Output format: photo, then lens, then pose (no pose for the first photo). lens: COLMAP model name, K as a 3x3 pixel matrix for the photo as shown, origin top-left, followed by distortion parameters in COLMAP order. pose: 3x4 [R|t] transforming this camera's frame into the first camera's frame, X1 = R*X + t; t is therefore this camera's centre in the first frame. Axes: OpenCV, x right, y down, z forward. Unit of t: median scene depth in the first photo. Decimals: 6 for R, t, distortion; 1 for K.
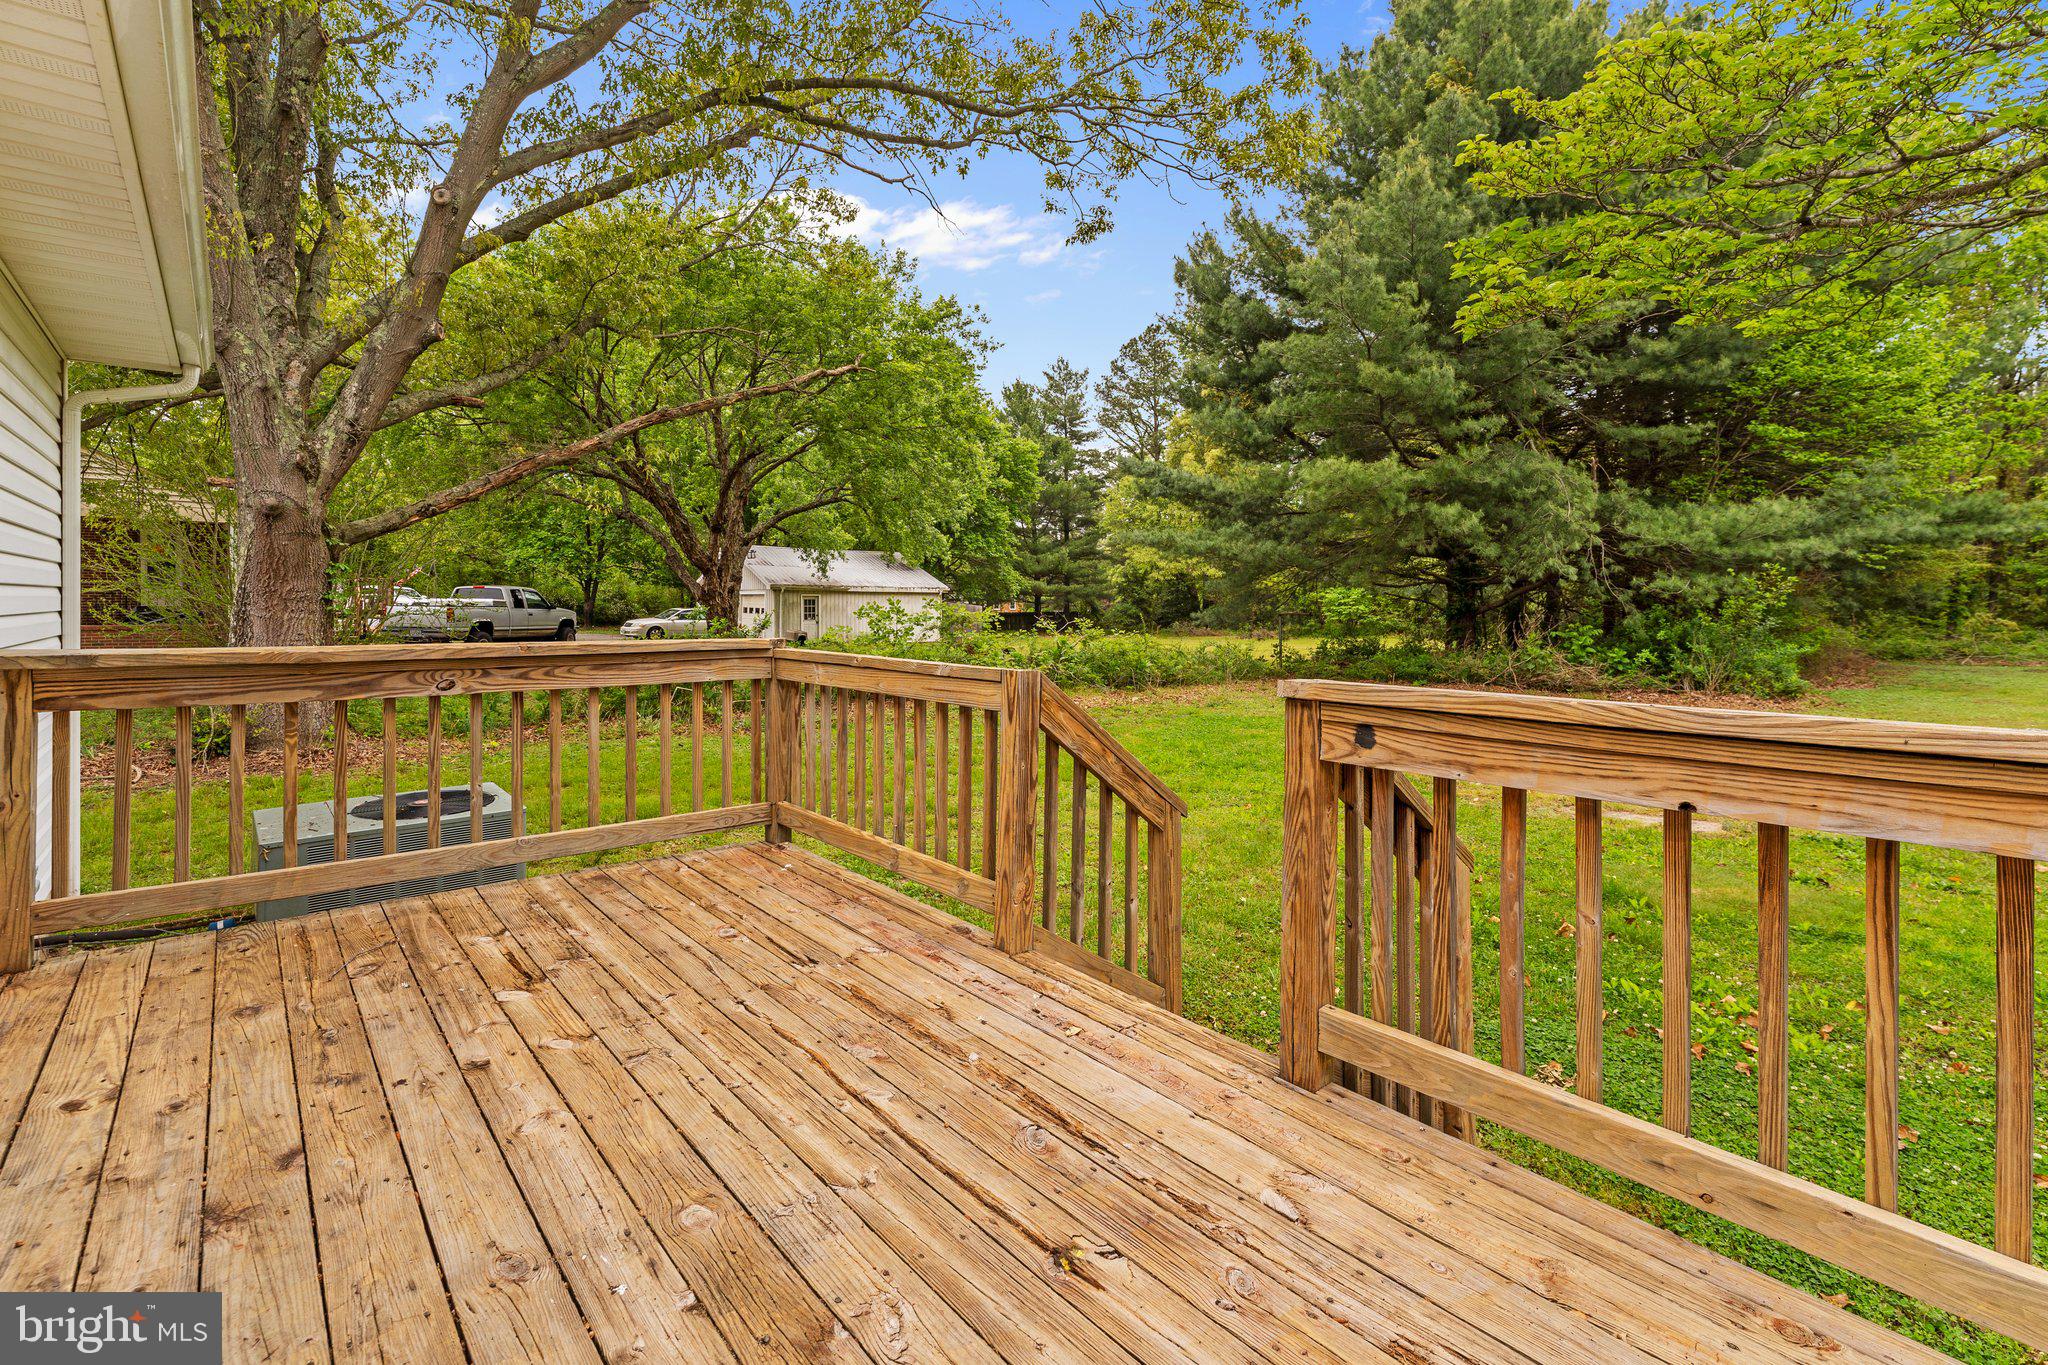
lens RADIAL K [[888.4, 0, 1021.6], [0, 888.4, 609.7], [0, 0, 1]] dist [0.000370, -0.000070]
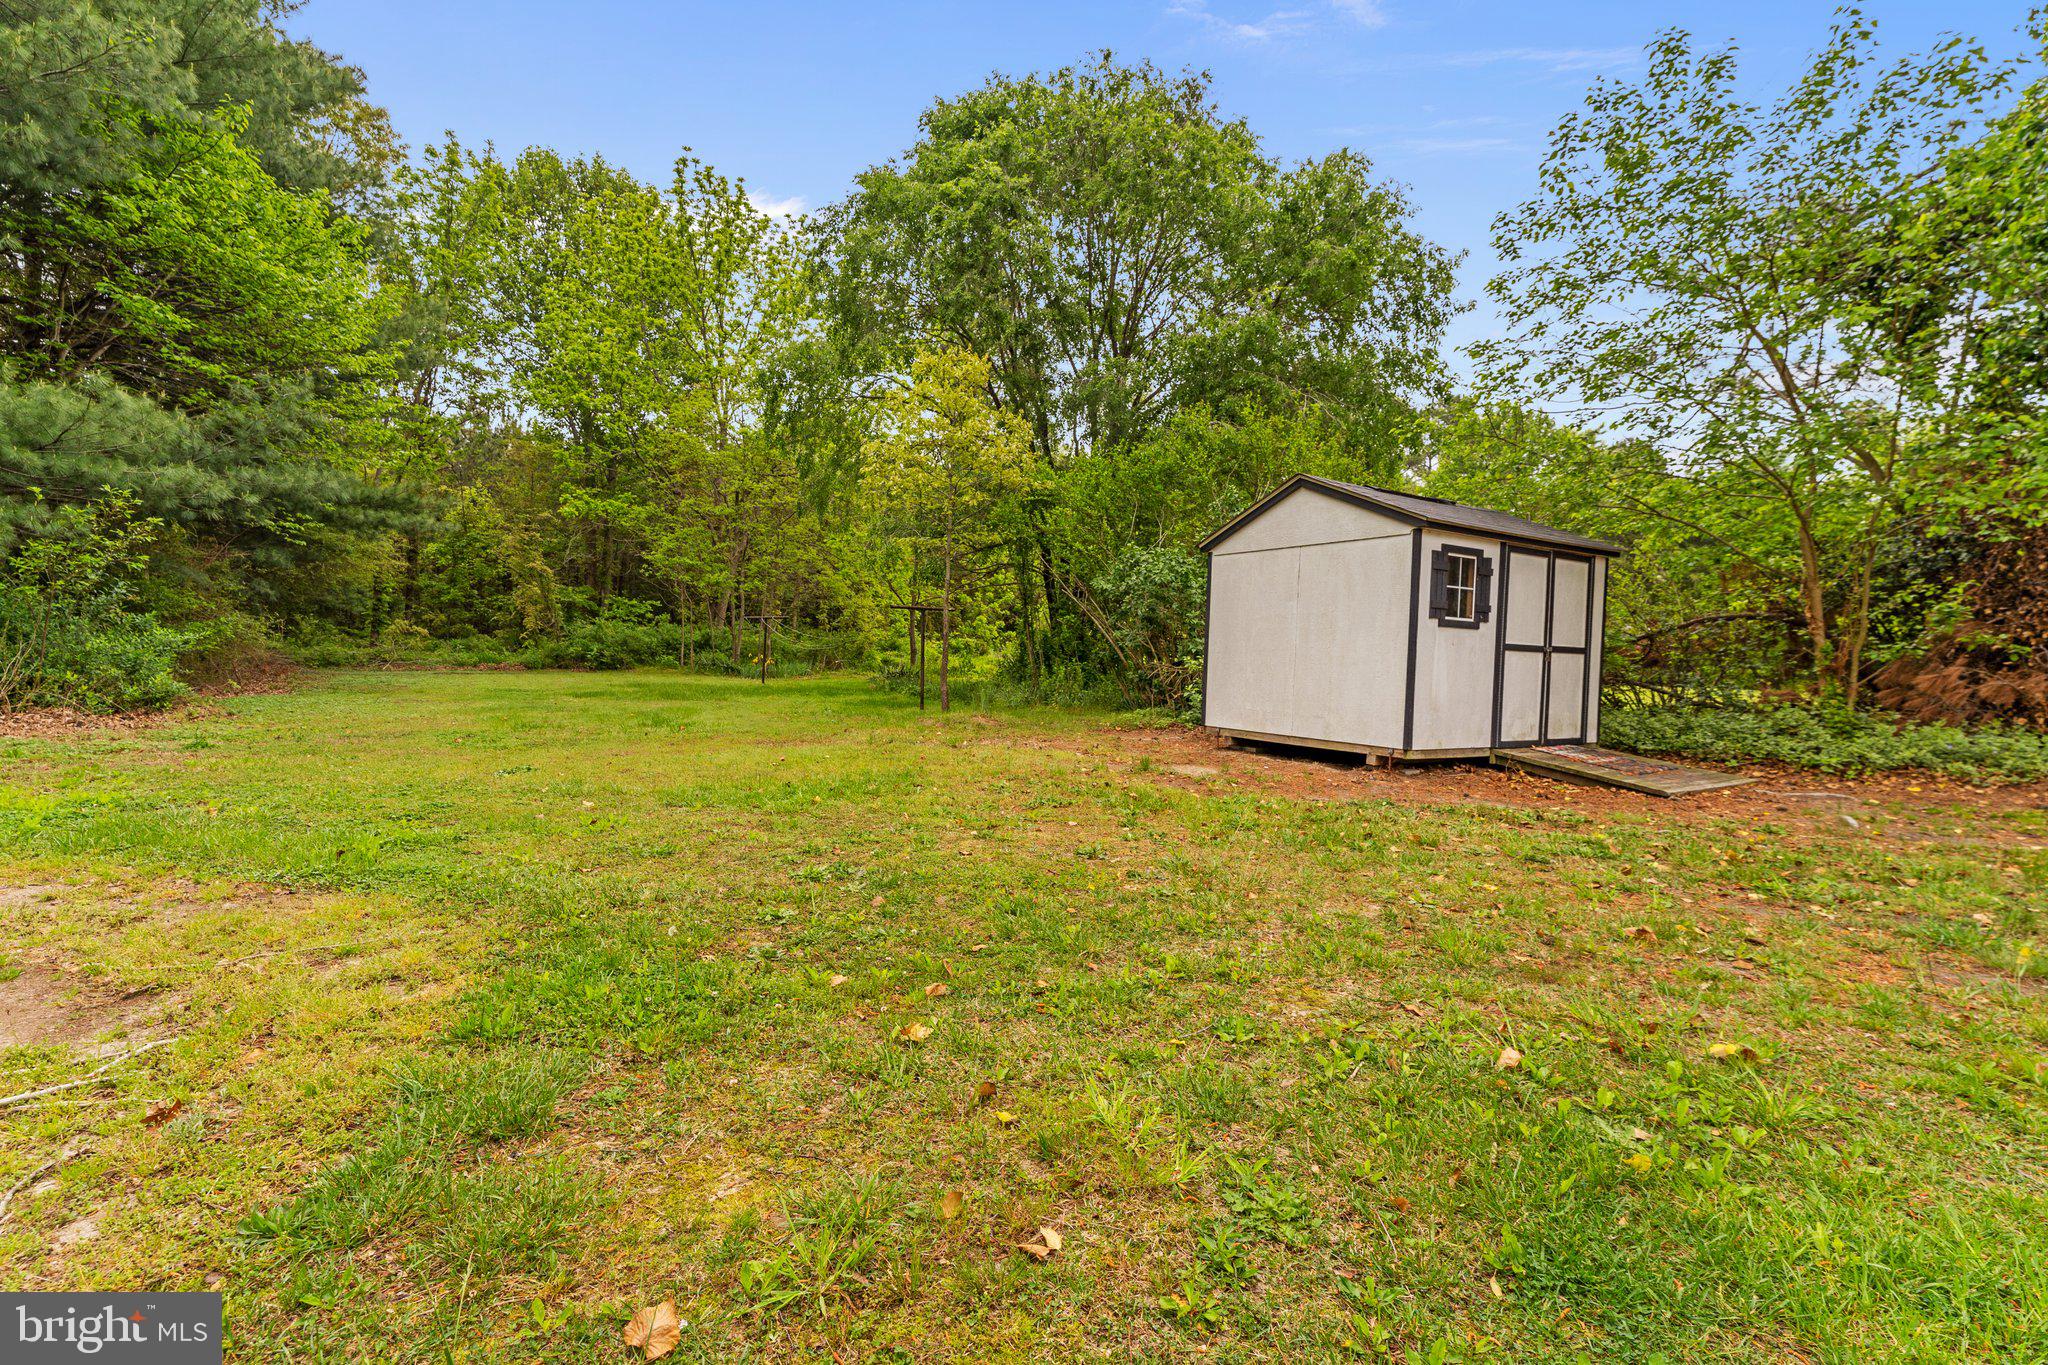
lens RADIAL K [[916.5, 0, 1024.0], [0, 916.5, 682.5], [0, 0, 1]] dist [-0.000530, -0.000294]
pose [[0.148046, -0.029299, 0.988546, 0.294508], [-0.027425, 0.999055, 0.033718, 0.038527], [-0.988600, -0.032103, 0.147103, 0.274077]]
